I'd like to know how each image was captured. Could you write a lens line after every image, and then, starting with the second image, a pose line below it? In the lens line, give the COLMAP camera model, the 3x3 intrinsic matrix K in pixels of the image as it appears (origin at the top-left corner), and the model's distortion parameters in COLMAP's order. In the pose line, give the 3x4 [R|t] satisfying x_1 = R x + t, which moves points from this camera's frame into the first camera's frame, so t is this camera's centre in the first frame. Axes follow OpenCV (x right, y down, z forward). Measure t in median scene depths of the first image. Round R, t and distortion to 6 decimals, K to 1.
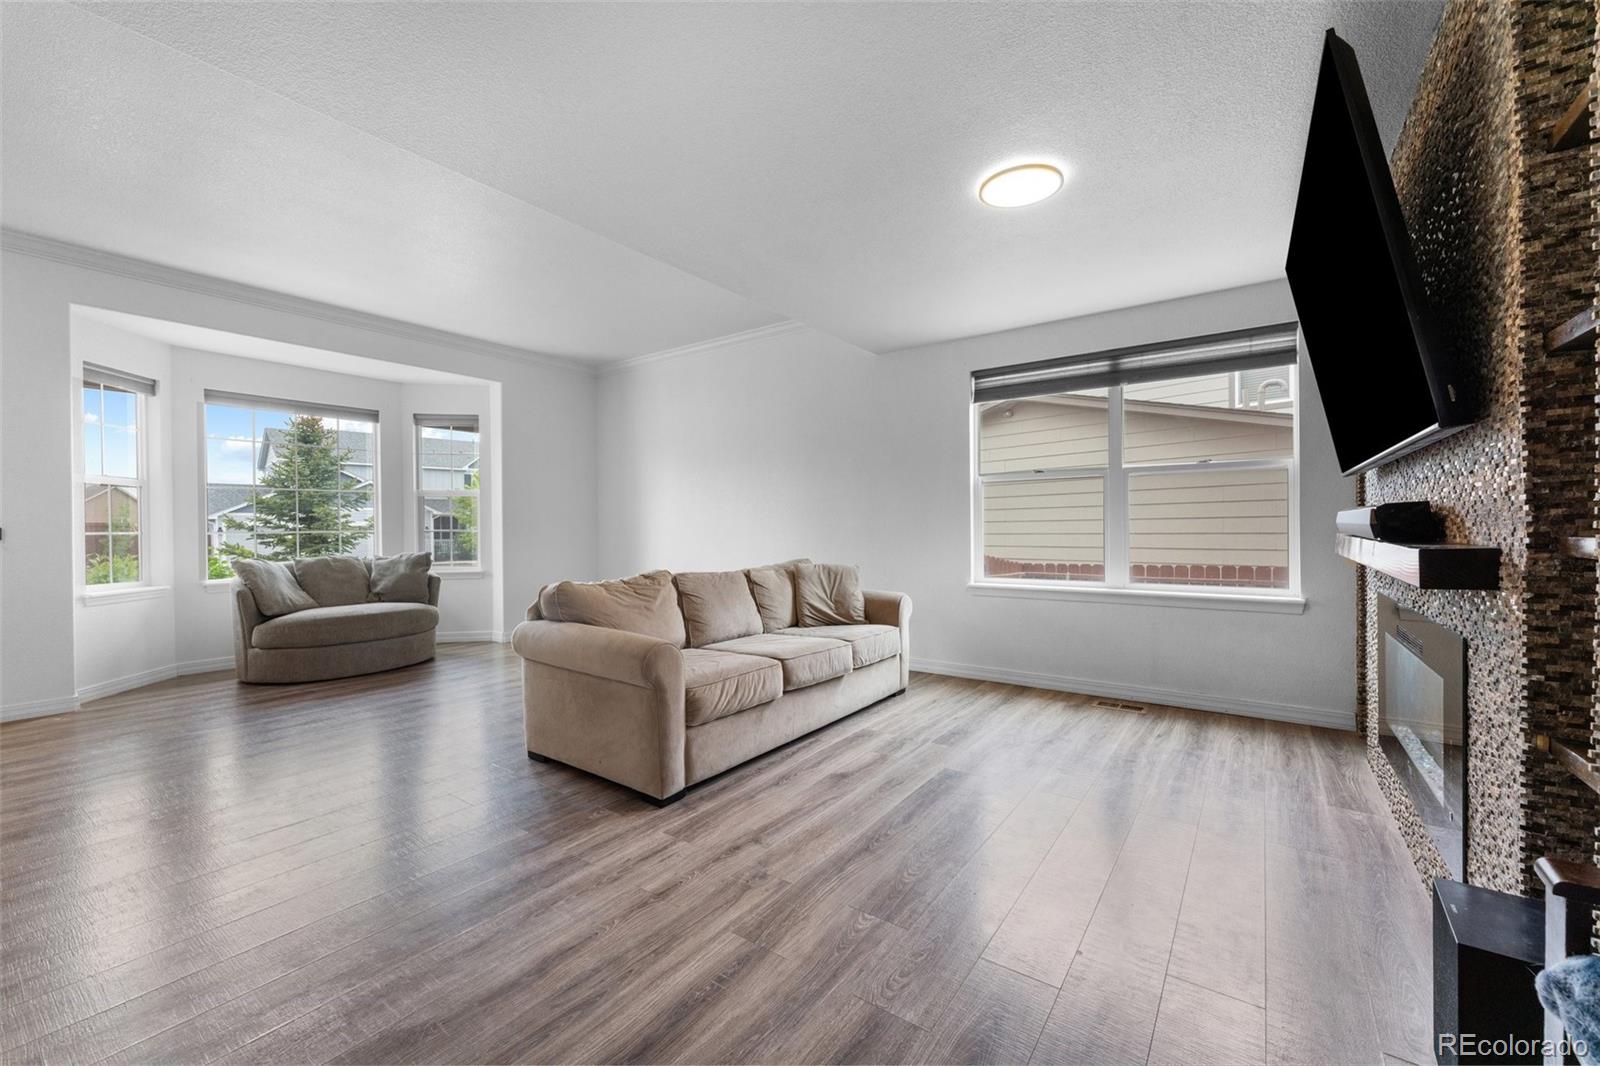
lens RADIAL K [[643.8, 0, 803.0], [0, 643.8, 528.1], [0, 0, 1]] dist [0.001997, 0.001822]
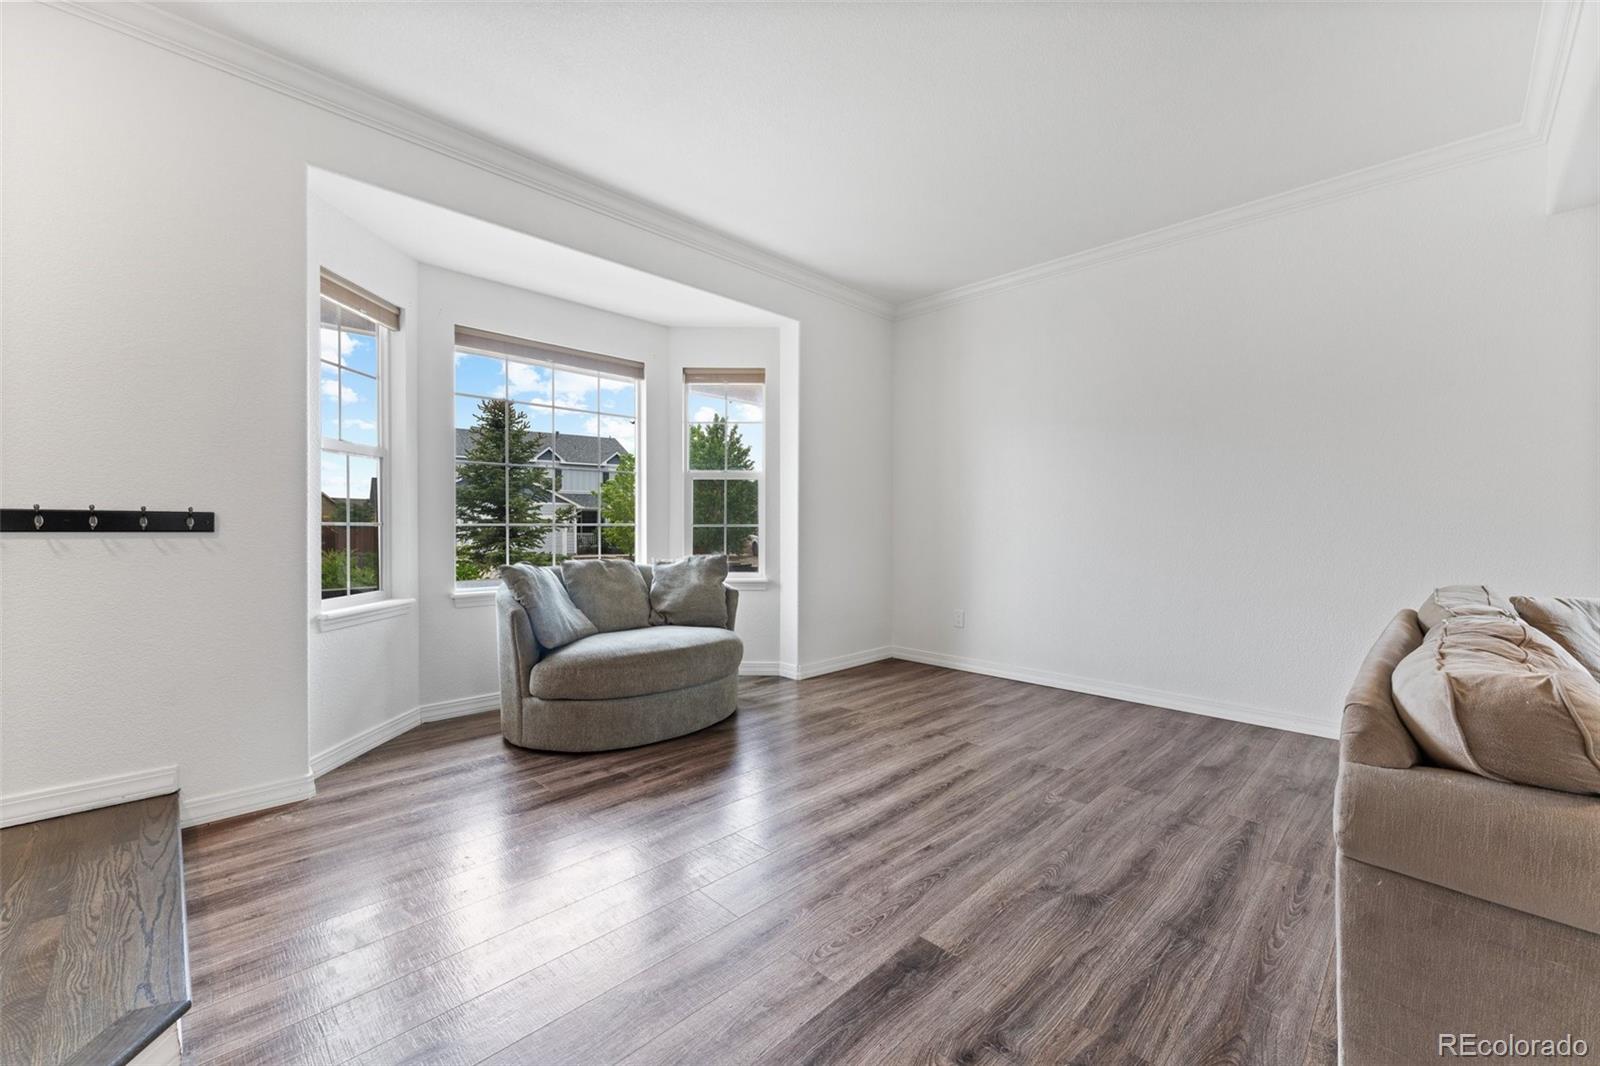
lens RADIAL K [[643.8, 0, 803.0], [0, 643.8, 528.1], [0, 0, 1]] dist [0.001997, 0.001822]
pose [[0.987035, 0.011718, -0.160079, -0.468078], [-0.011030, 0.999926, 0.005187, 0.003954], [0.160128, -0.003354, 0.987091, 0.386416]]
